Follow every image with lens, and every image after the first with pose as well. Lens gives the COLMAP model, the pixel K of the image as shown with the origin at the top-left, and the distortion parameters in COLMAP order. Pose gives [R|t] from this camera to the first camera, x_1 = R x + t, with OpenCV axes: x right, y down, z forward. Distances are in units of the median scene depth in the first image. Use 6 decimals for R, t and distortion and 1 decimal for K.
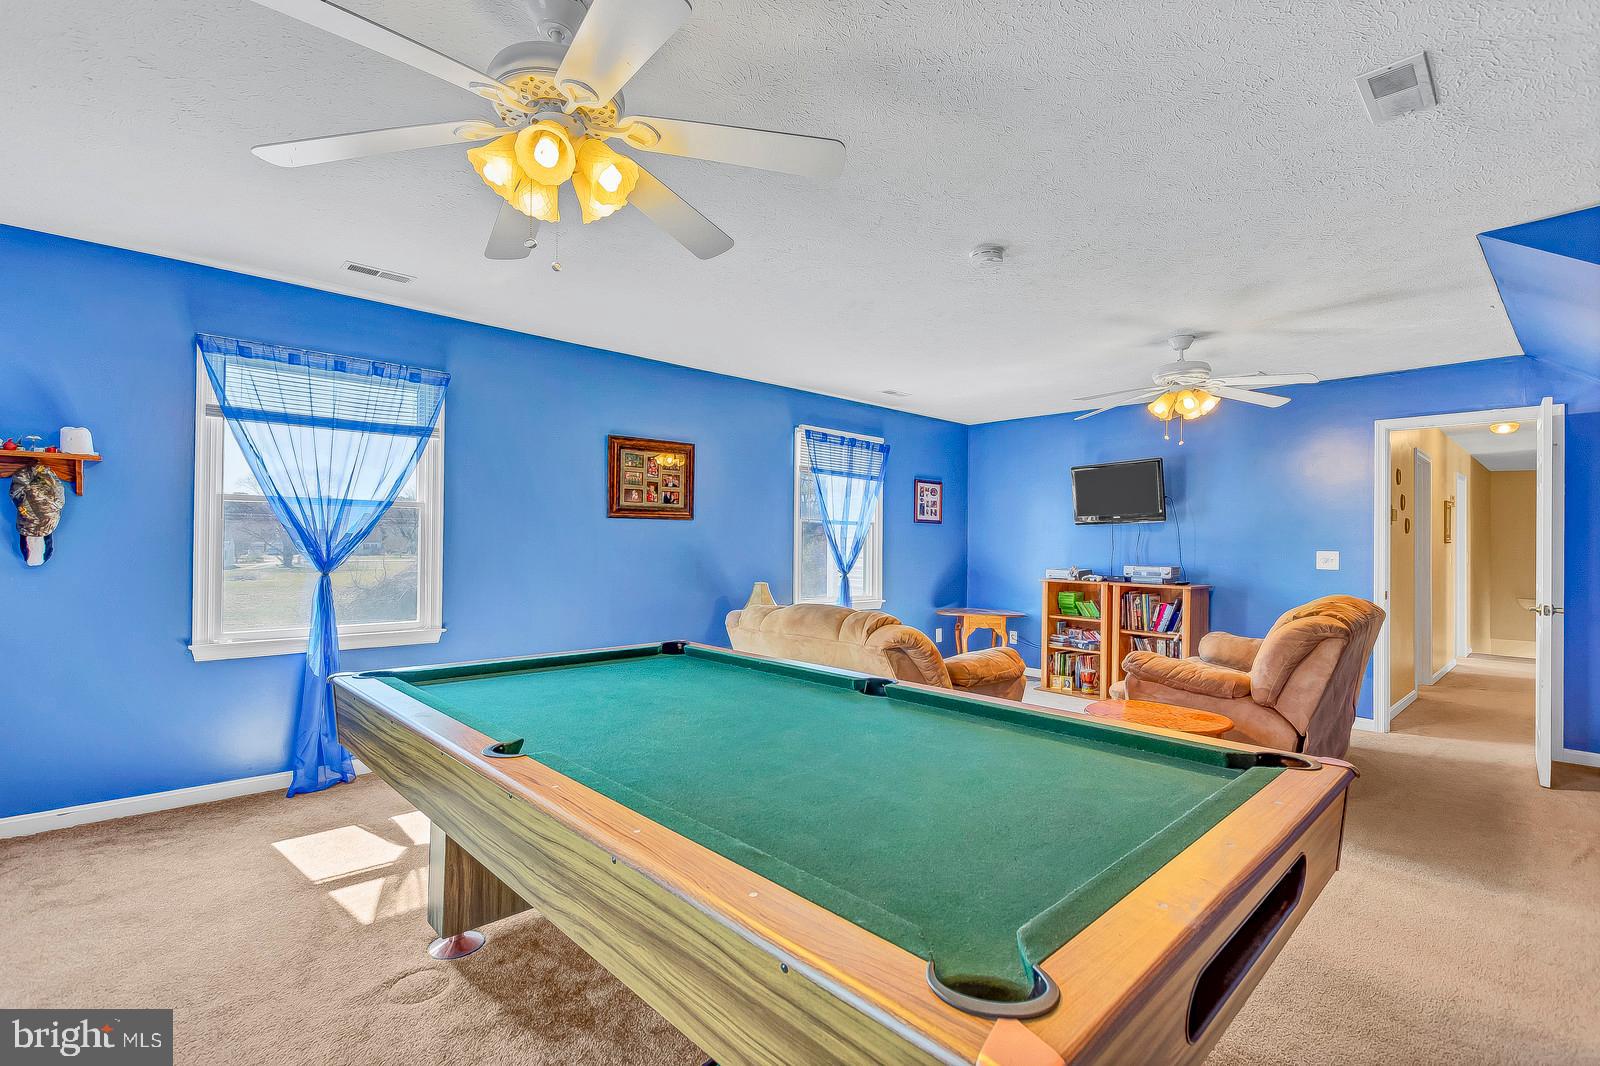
lens RADIAL K [[730.6, 0, 798.7], [0, 730.6, 532.6], [0, 0, 1]] dist [0.004194, -0.000385]
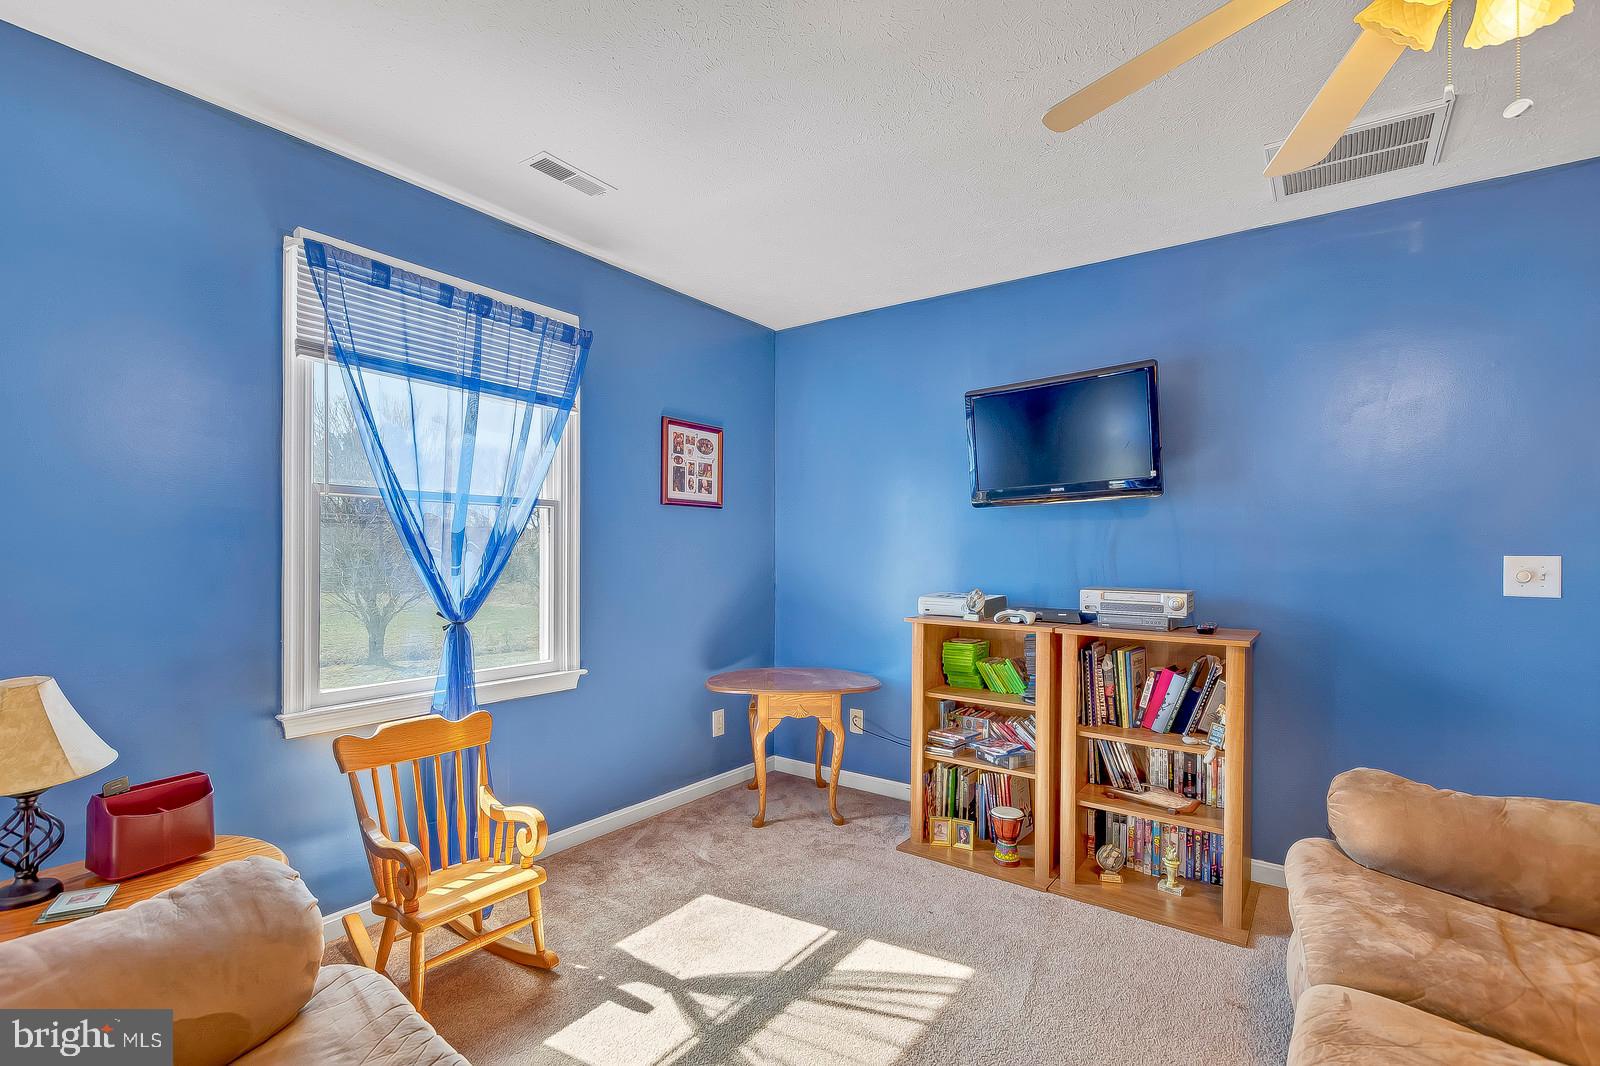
lens RADIAL K [[730.6, 0, 799.1], [0, 730.6, 540.7], [0, 0, 1]] dist [0.004194, -0.000385]
pose [[0.979087, -0.007575, 0.203300, 0.164398], [0.006536, 0.999962, 0.005784, 0.009153], [-0.203336, -0.004334, 0.979099, 0.550138]]
